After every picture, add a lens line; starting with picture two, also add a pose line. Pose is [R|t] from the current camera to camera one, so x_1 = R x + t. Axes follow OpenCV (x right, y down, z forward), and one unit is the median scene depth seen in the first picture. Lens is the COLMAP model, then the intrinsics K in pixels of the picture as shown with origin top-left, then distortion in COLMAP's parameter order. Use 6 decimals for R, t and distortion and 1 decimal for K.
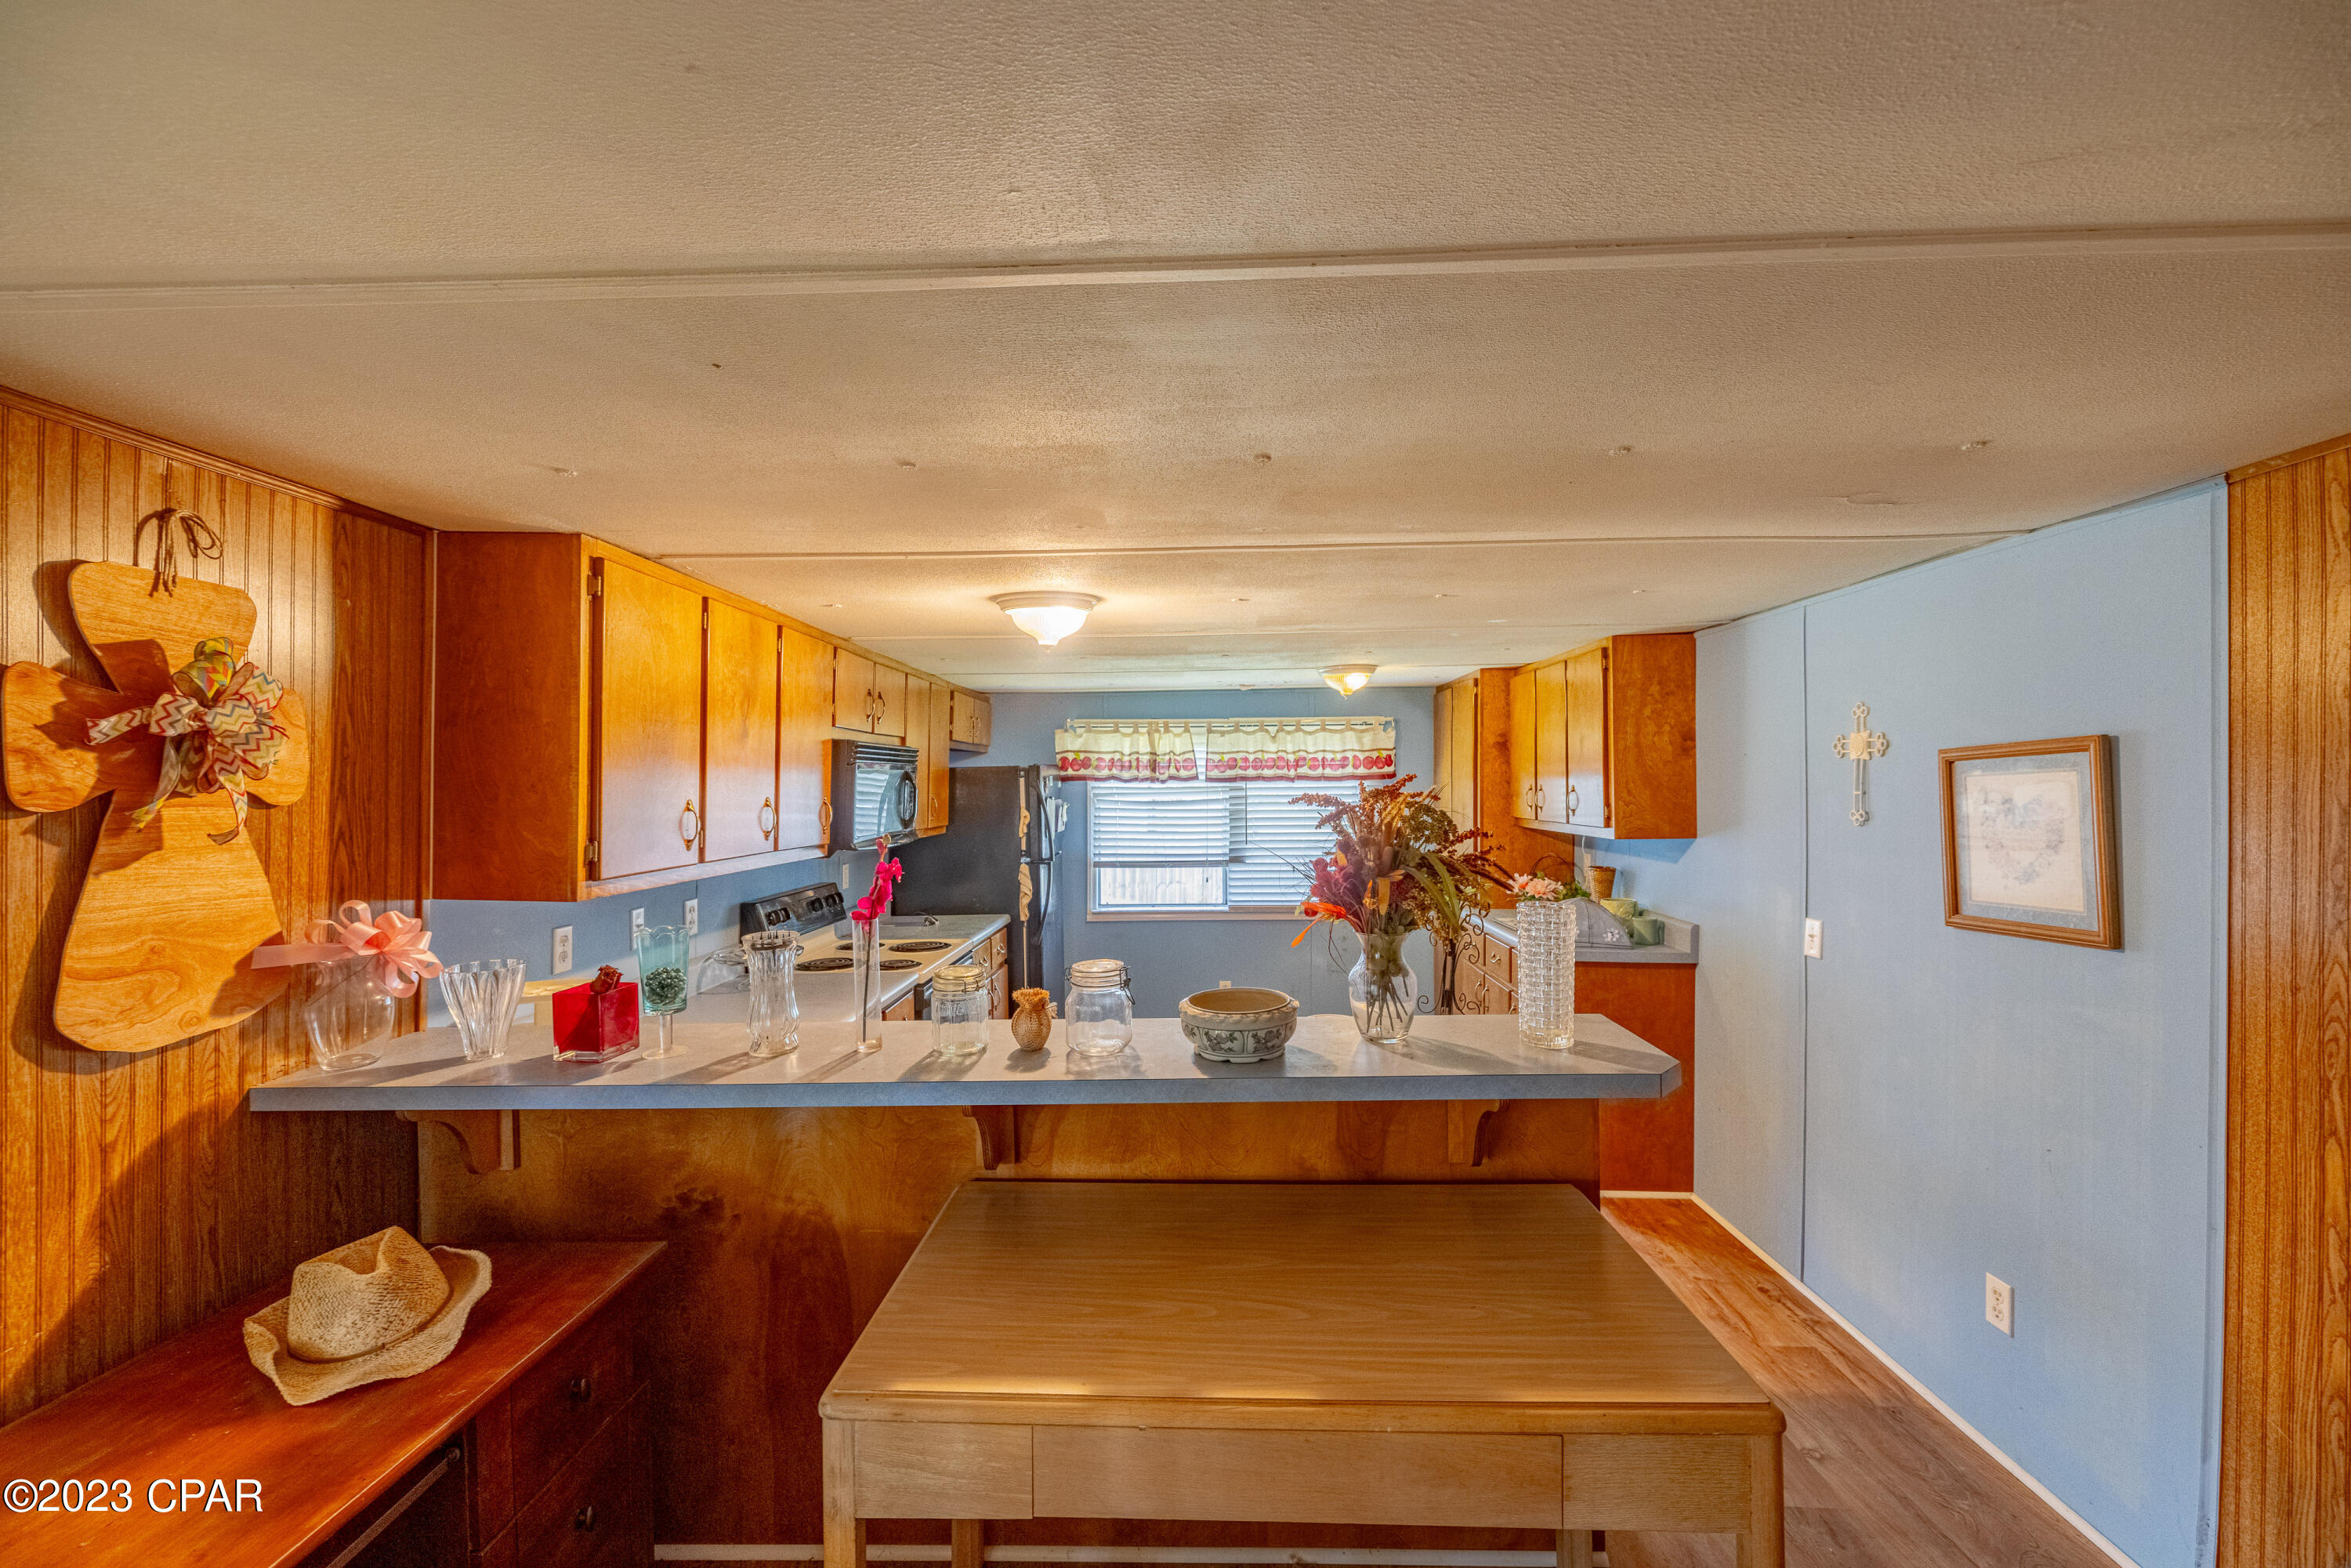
lens RADIAL K [[982.9, 0, 1170.1], [0, 982.9, 784.6], [0, 0, 1]] dist [-0.000216, 0.000211]
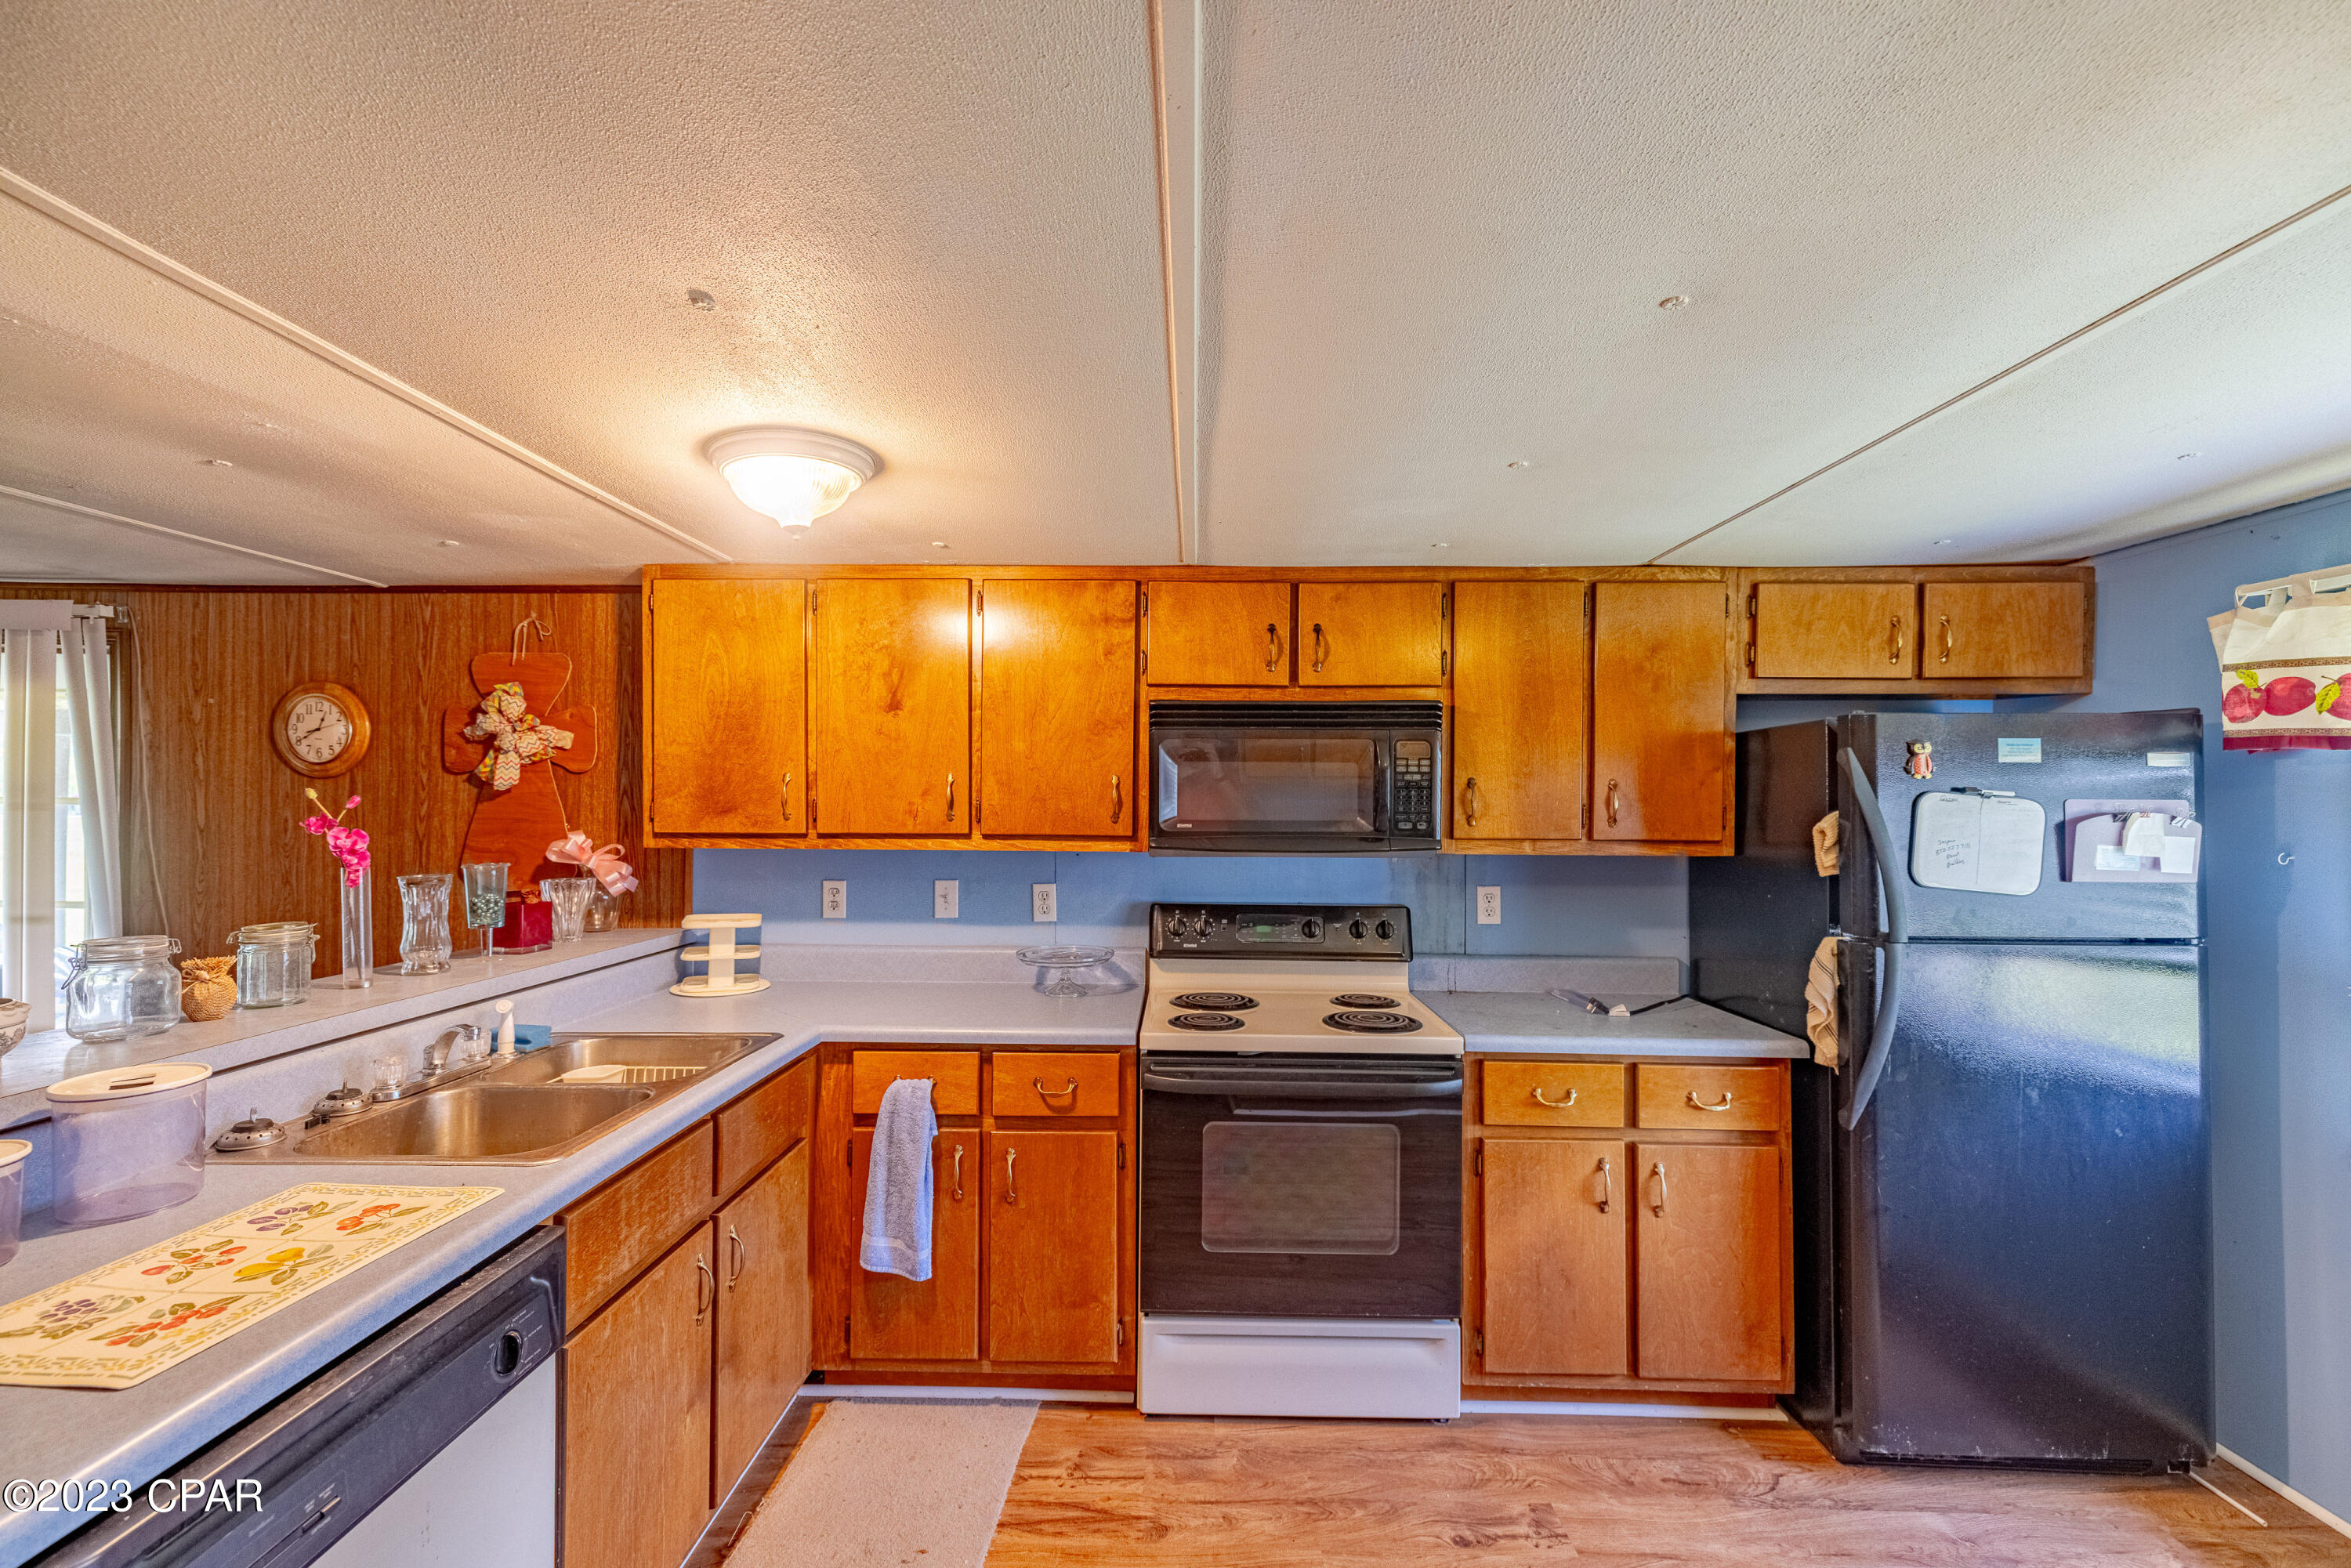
lens RADIAL K [[982.9, 0, 1170.1], [0, 982.9, 784.6], [0, 0, 1]] dist [-0.000216, 0.000211]
pose [[0.014207, -0.008484, -0.999863, 0.485218], [-0.007125, 0.999938, -0.008586, 0.028729], [0.999874, 0.007246, 0.014146, 1.145510]]
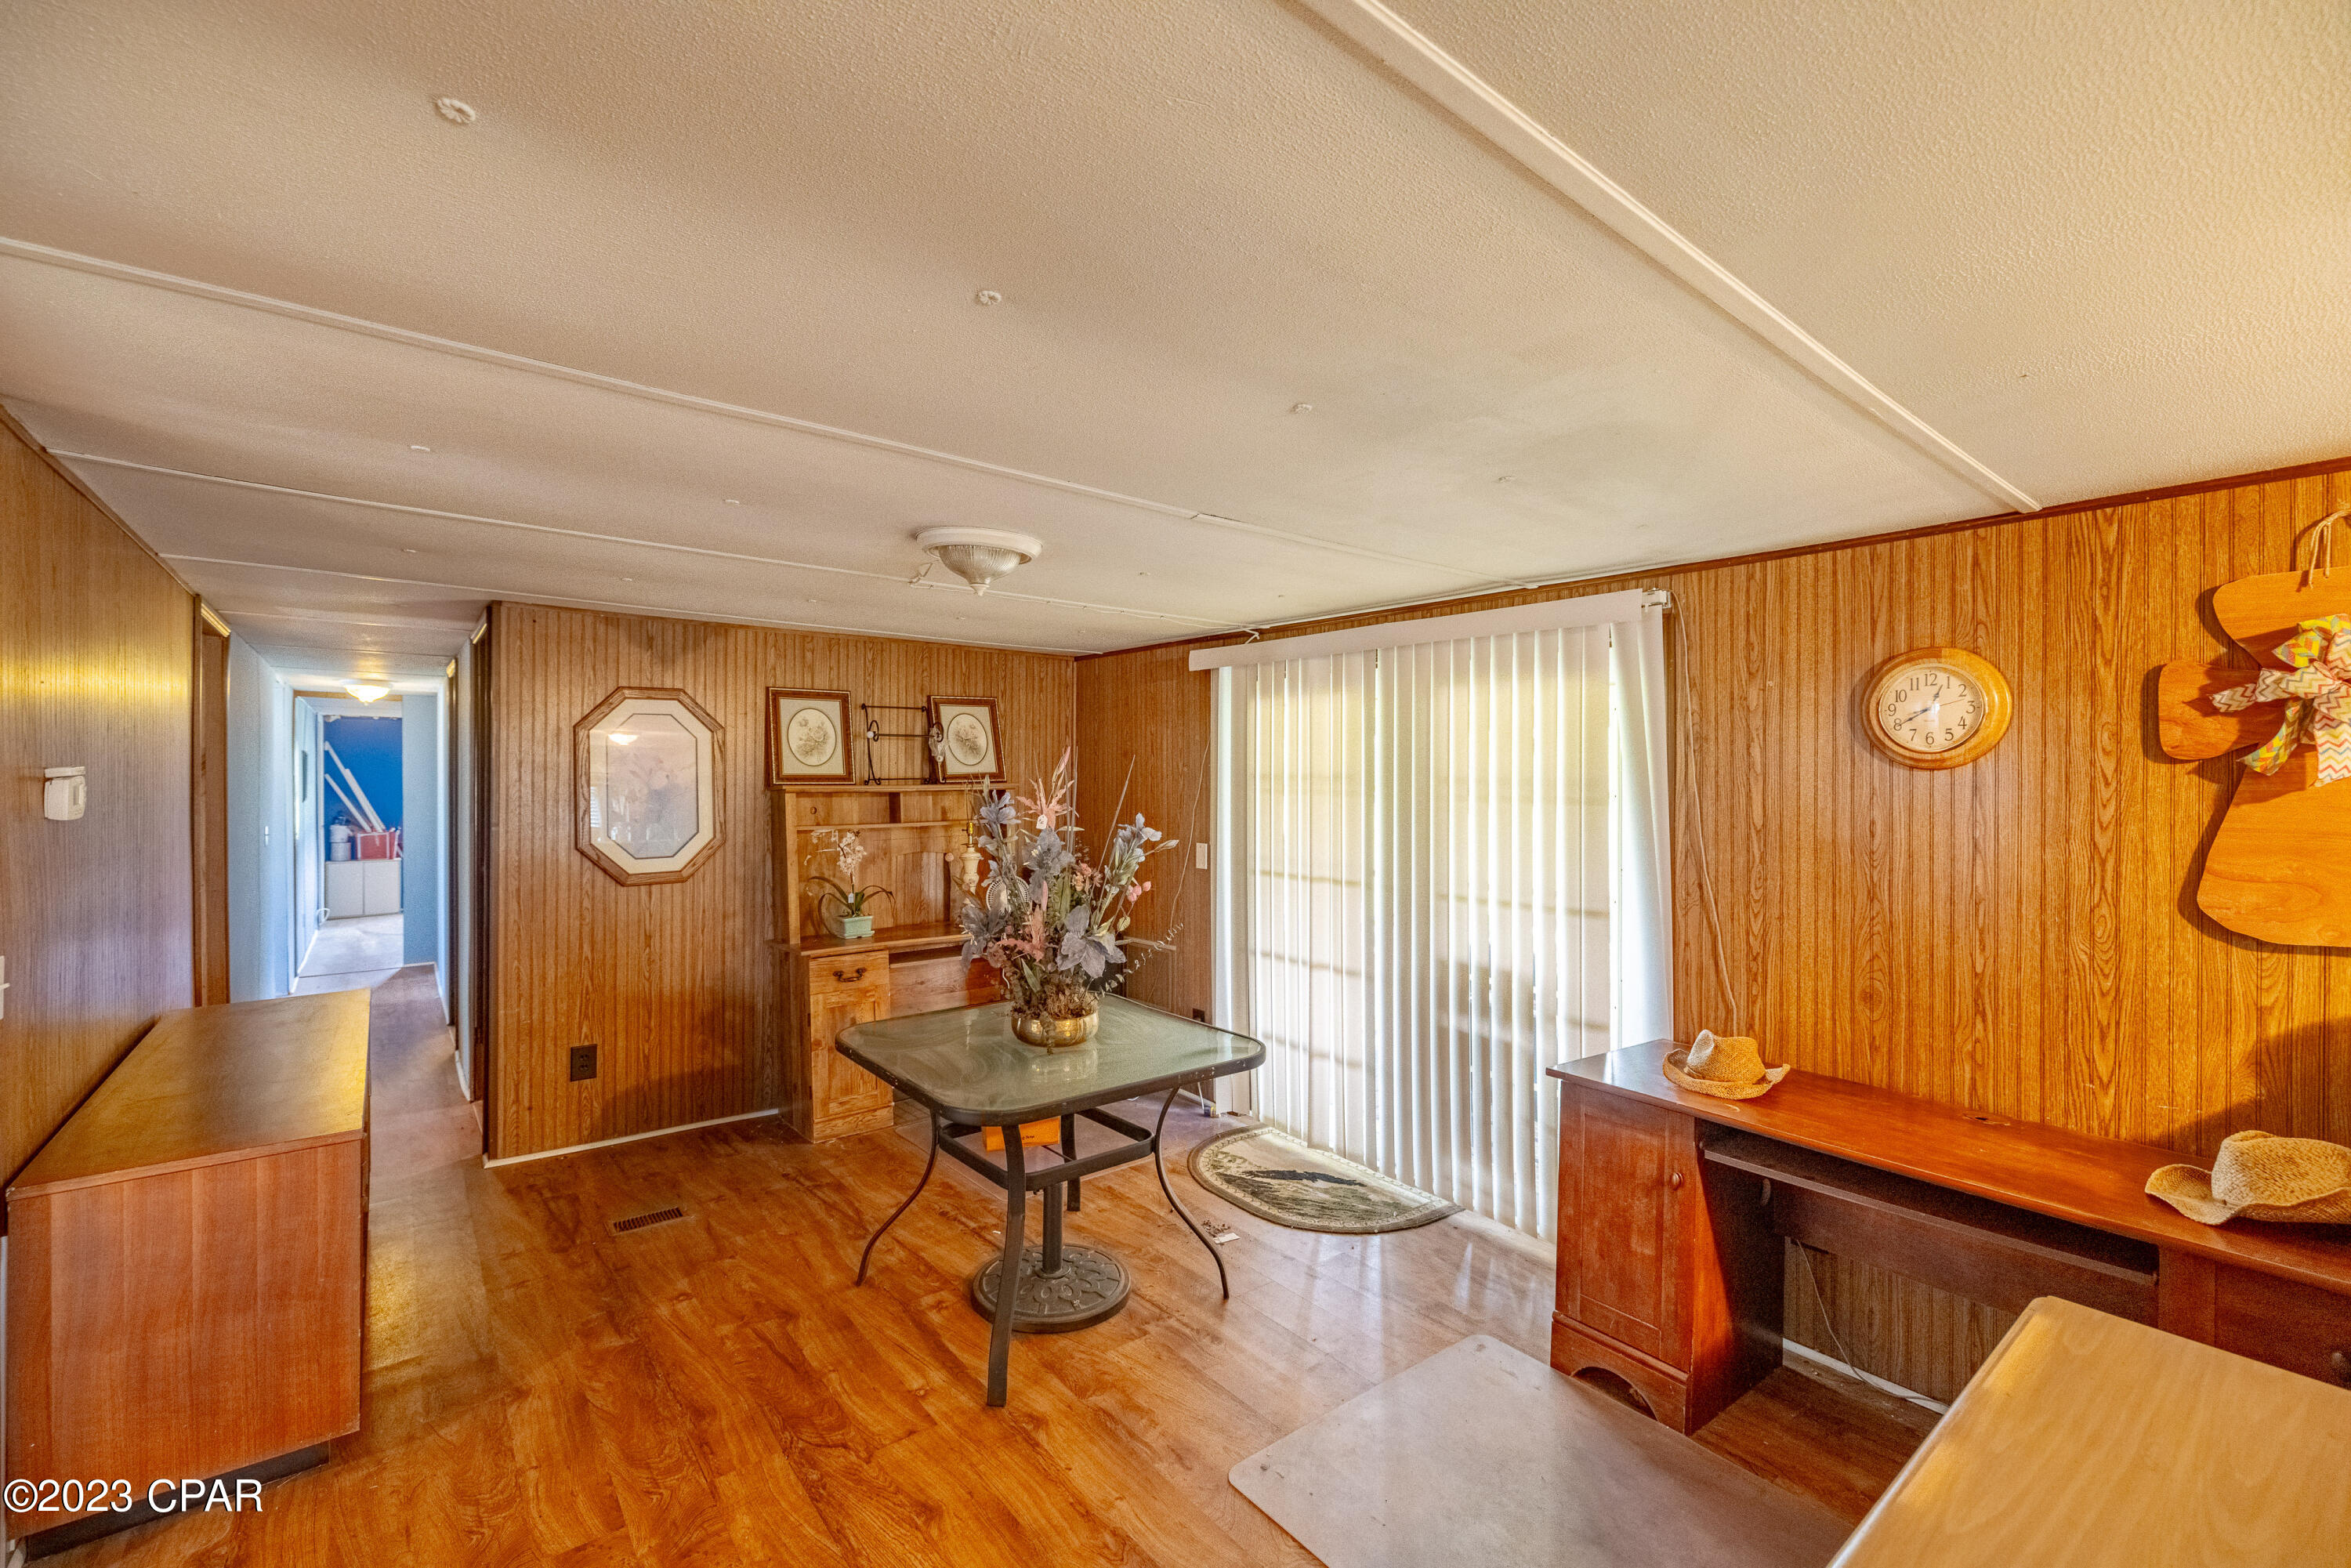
lens RADIAL K [[982.9, 0, 1170.1], [0, 982.9, 784.6], [0, 0, 1]] dist [-0.000216, 0.000211]
pose [[-0.761393, 0.006121, -0.648262, 0.449324], [-0.000663, 0.999948, 0.010221, 0.023153], [0.648291, 0.008212, -0.761349, 0.505595]]
